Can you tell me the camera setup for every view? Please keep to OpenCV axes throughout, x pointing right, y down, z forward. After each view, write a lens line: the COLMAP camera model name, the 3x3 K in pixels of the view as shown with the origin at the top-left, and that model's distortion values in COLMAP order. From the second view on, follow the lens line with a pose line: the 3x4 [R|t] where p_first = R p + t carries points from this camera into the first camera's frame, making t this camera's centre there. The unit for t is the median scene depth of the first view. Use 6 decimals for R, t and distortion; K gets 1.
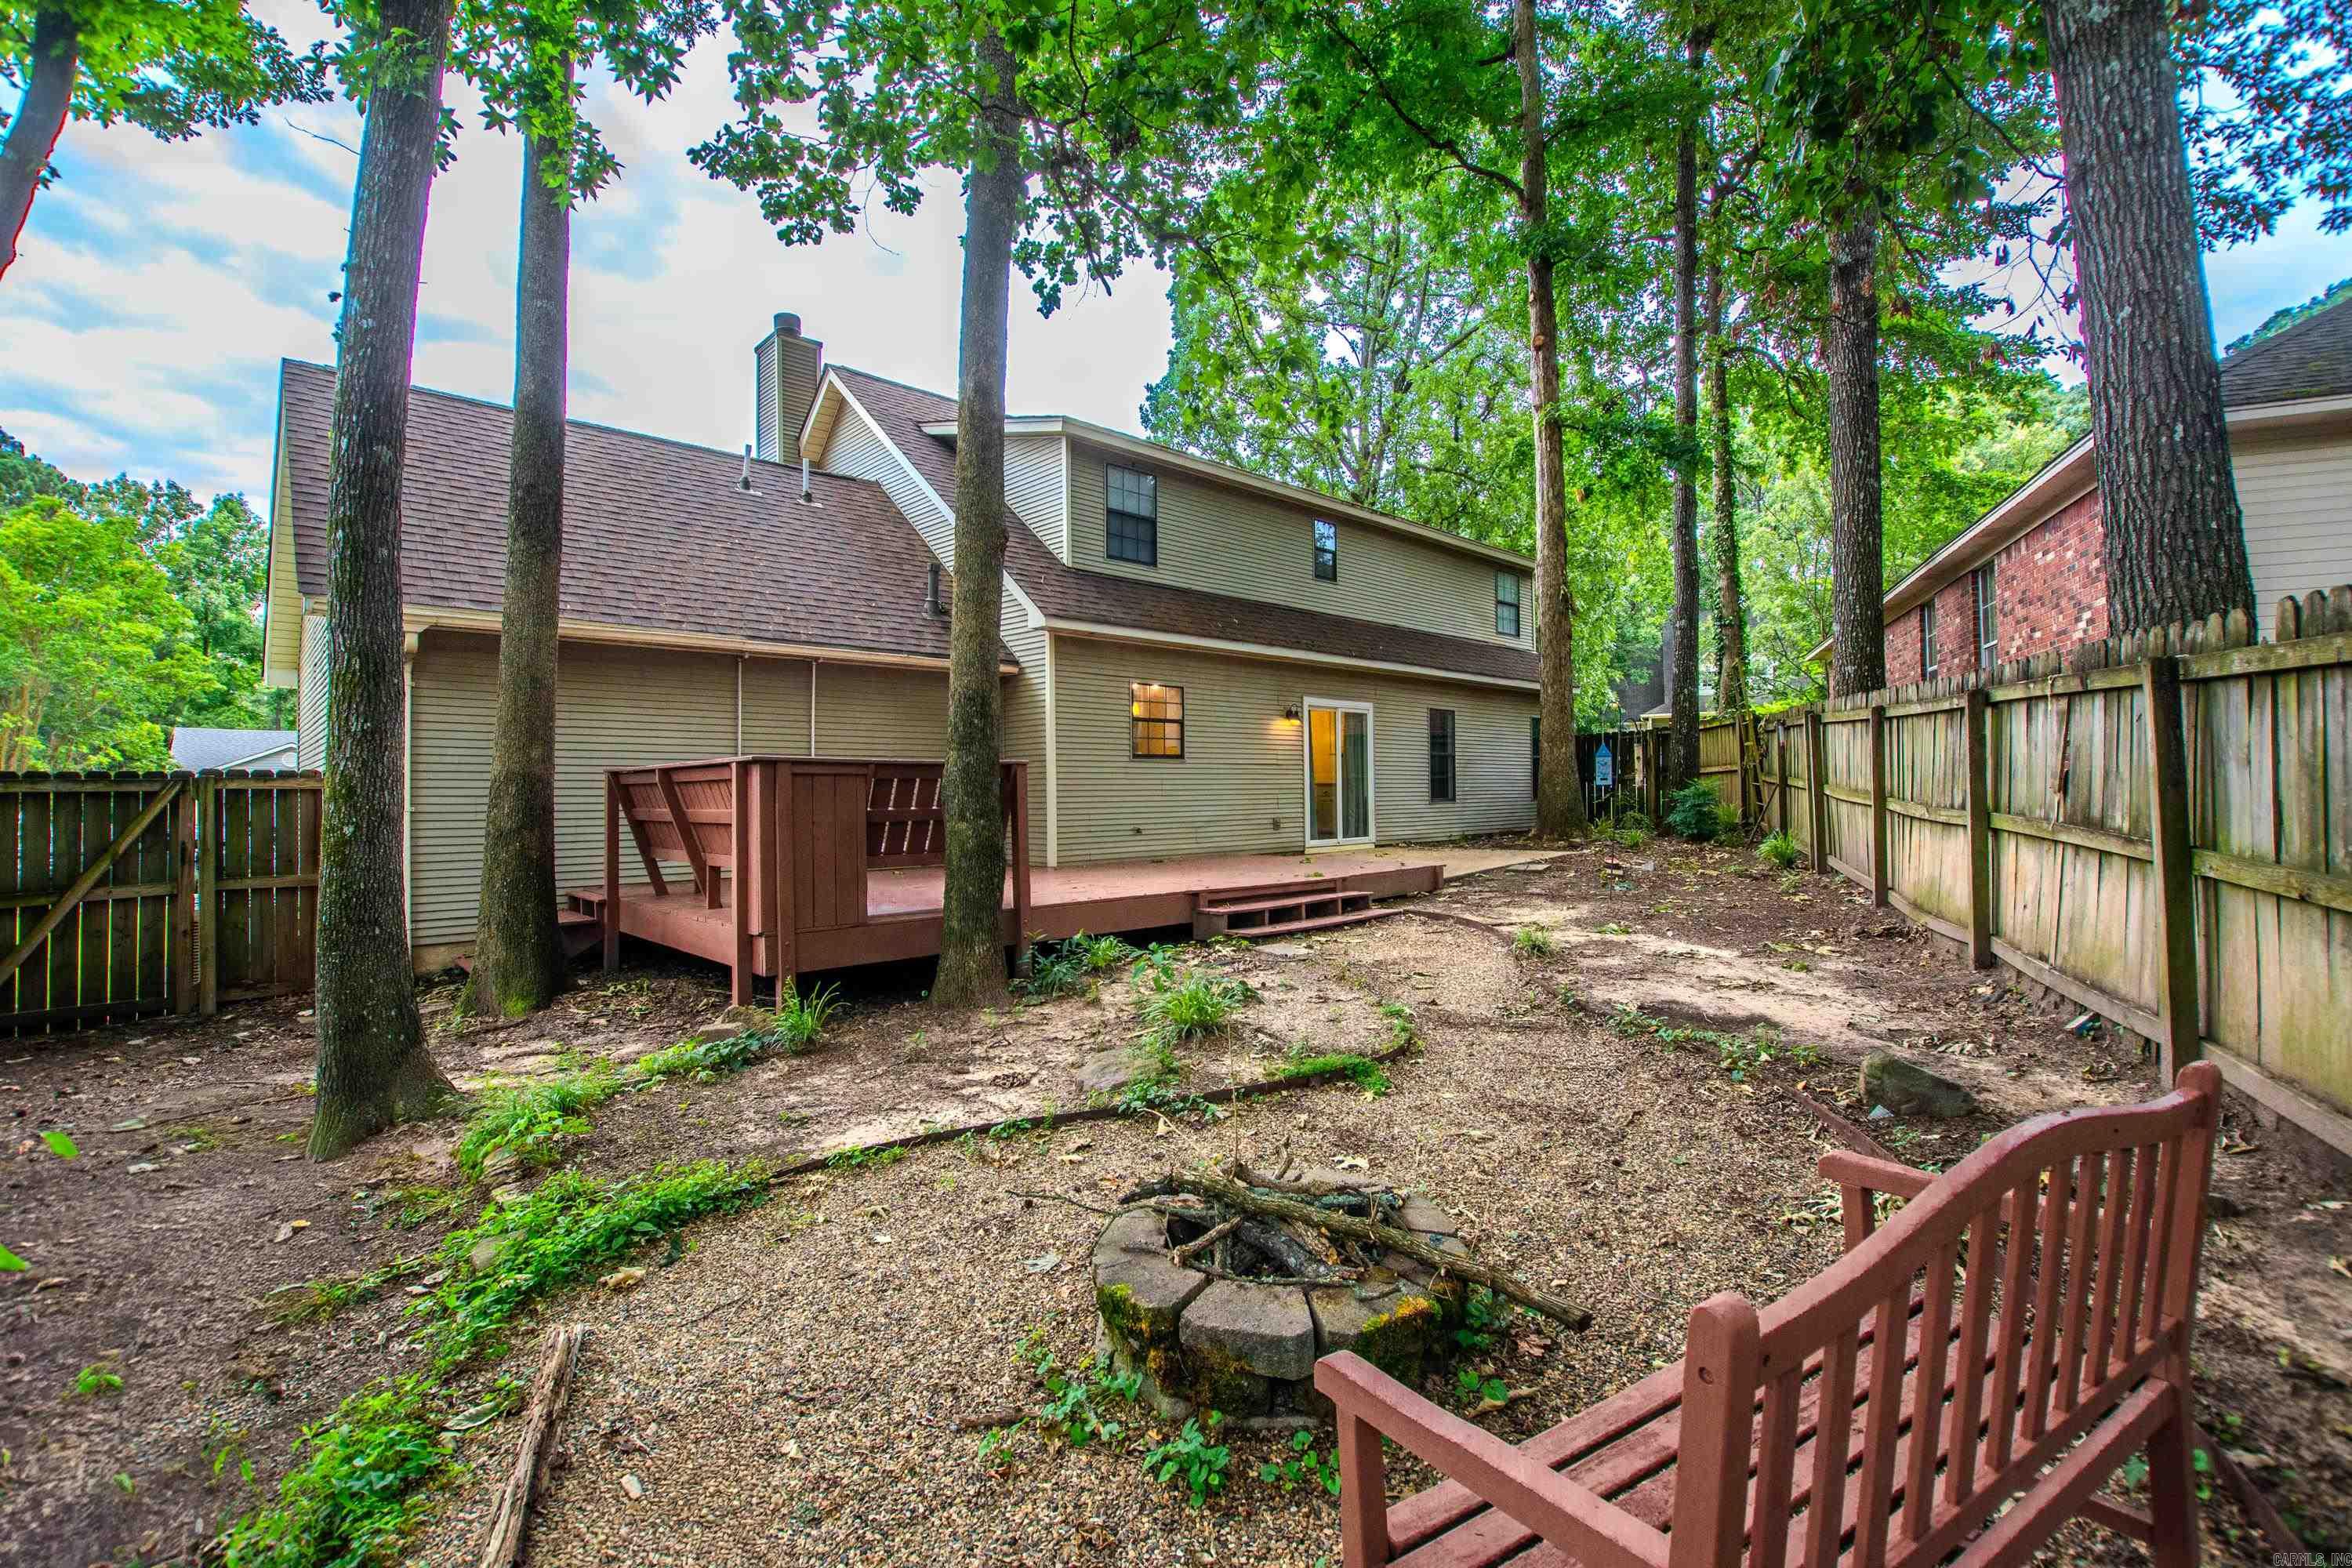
lens RADIAL K [[1039.0, 0, 1186.8], [0, 1039.0, 785.1], [0, 0, 1]] dist [-0.038495, 0.005223]
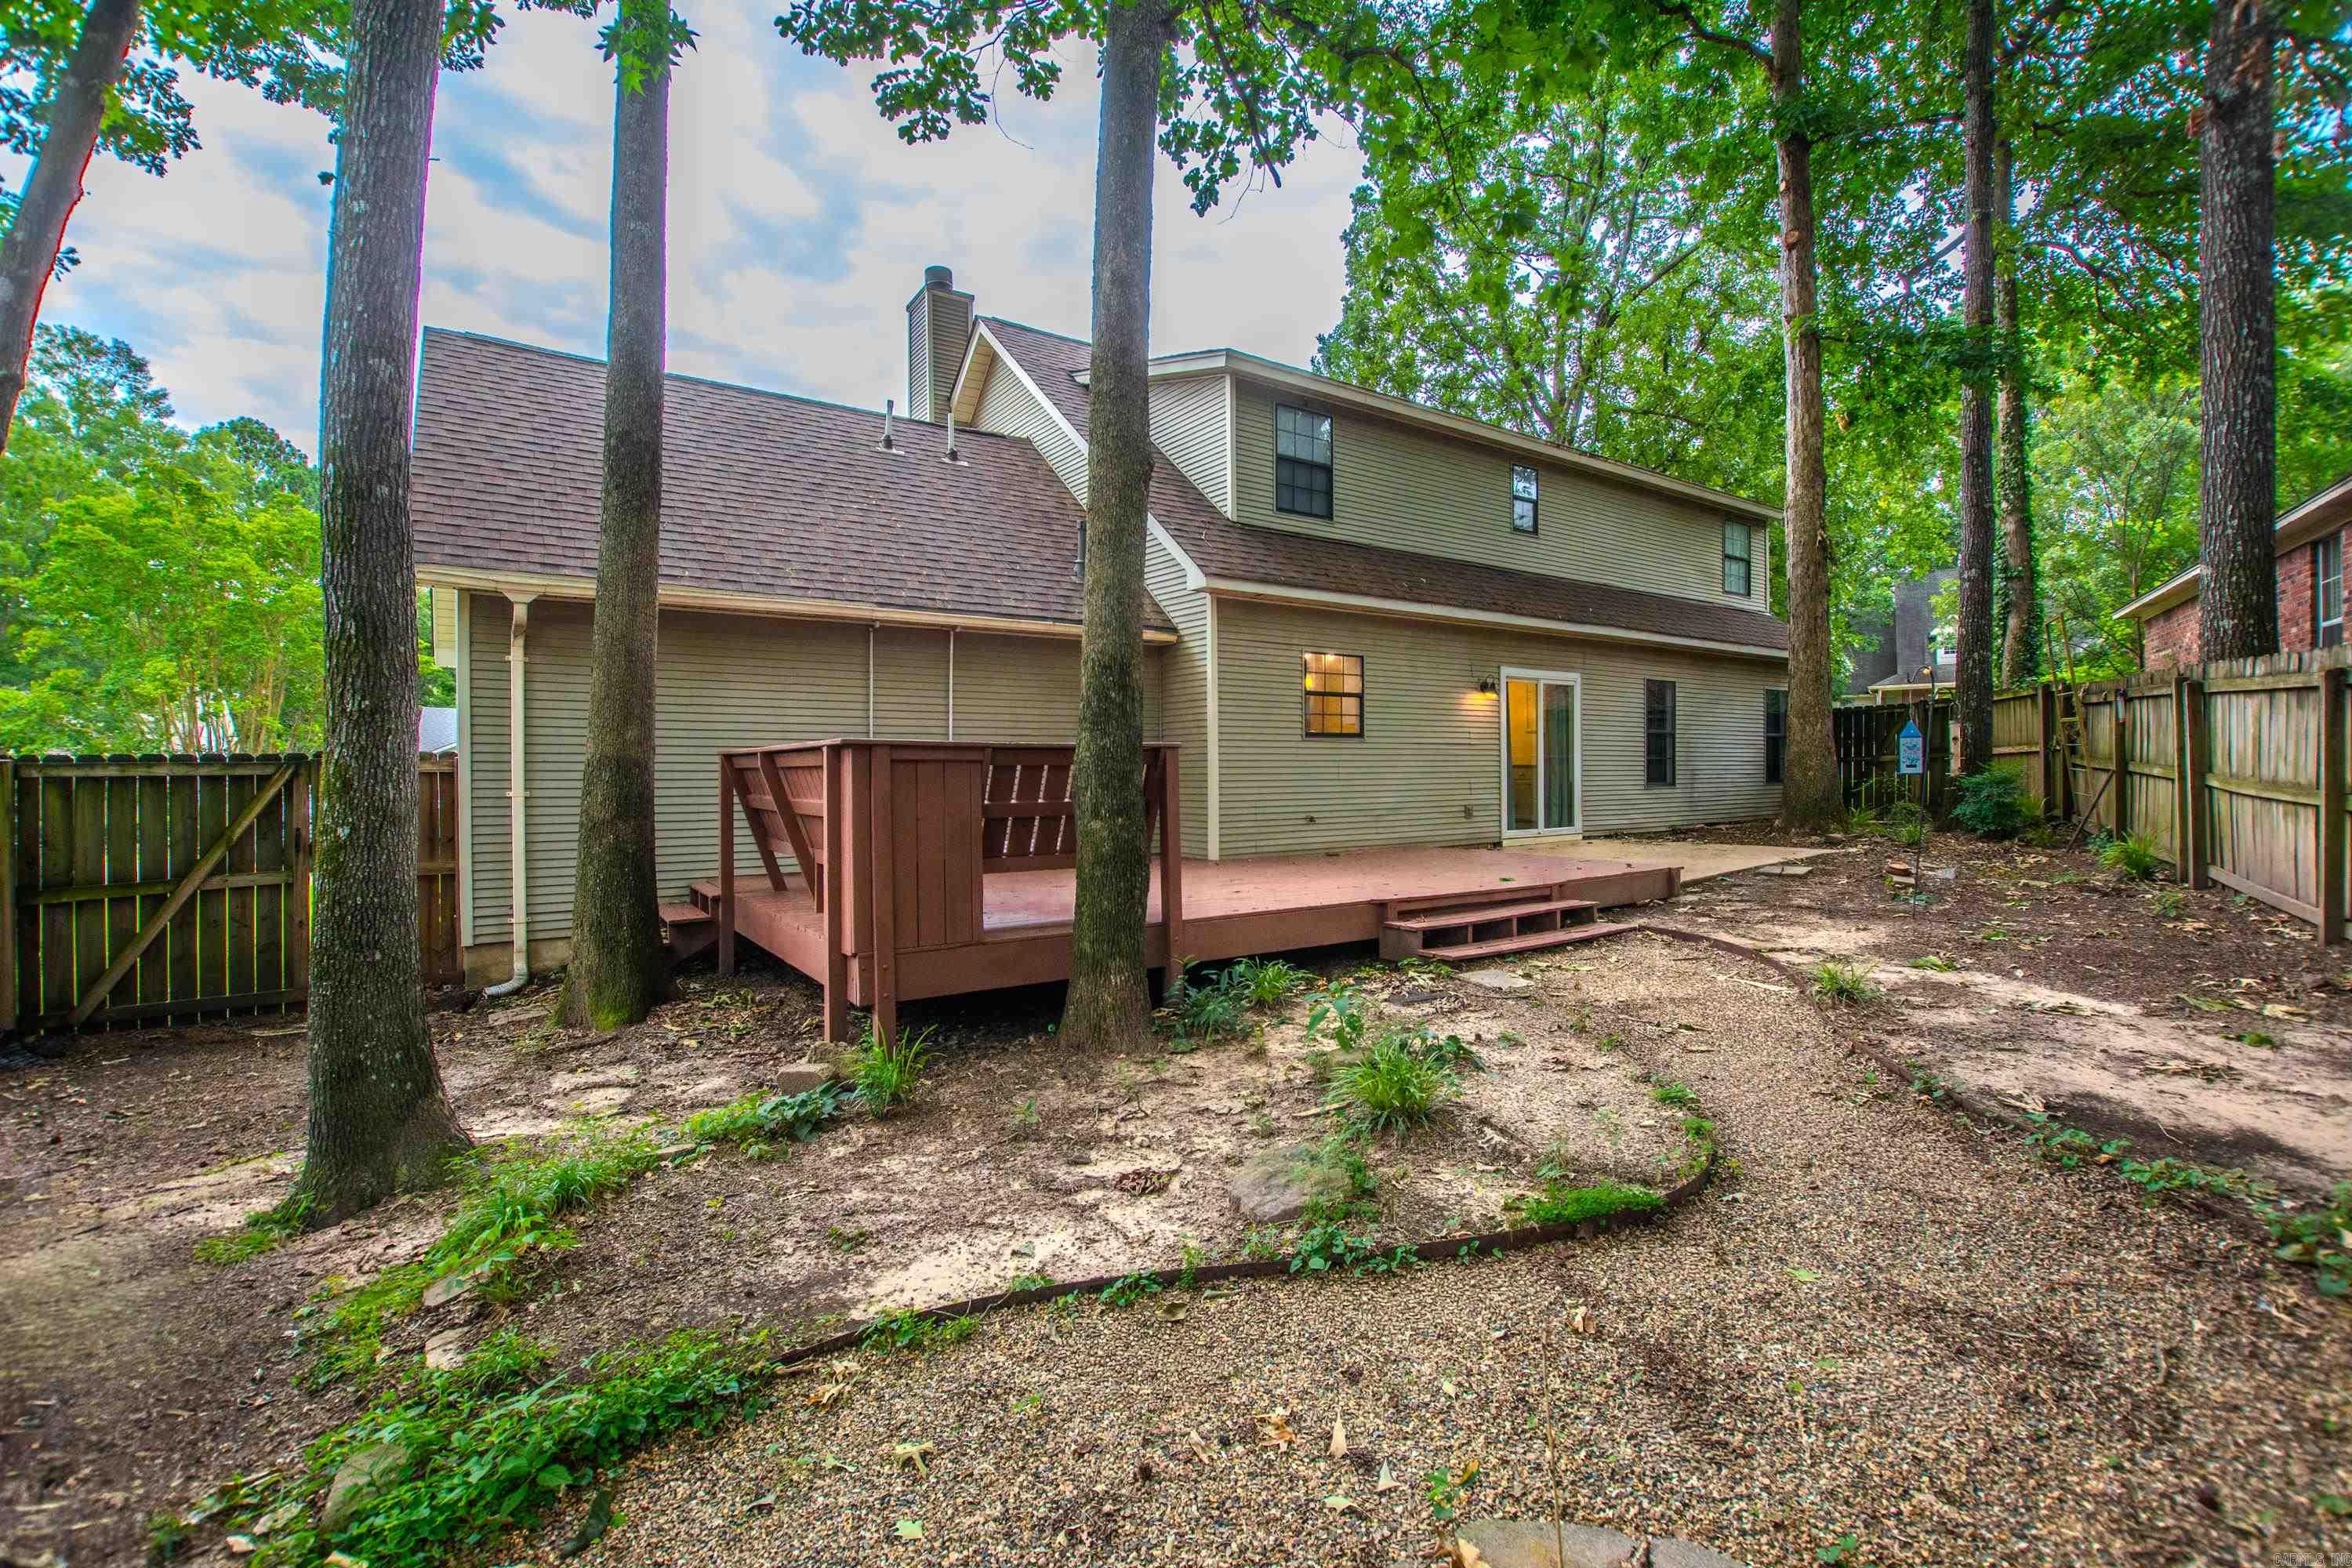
lens RADIAL K [[1039.0, 0, 1186.8], [0, 1039.0, 785.1], [0, 0, 1]] dist [-0.038495, 0.005223]
pose [[0.987003, 0.007330, -0.160538, -0.013850], [-0.003576, 0.999714, 0.023666, -0.008672], [0.160665, -0.022784, 0.986746, 0.170228]]
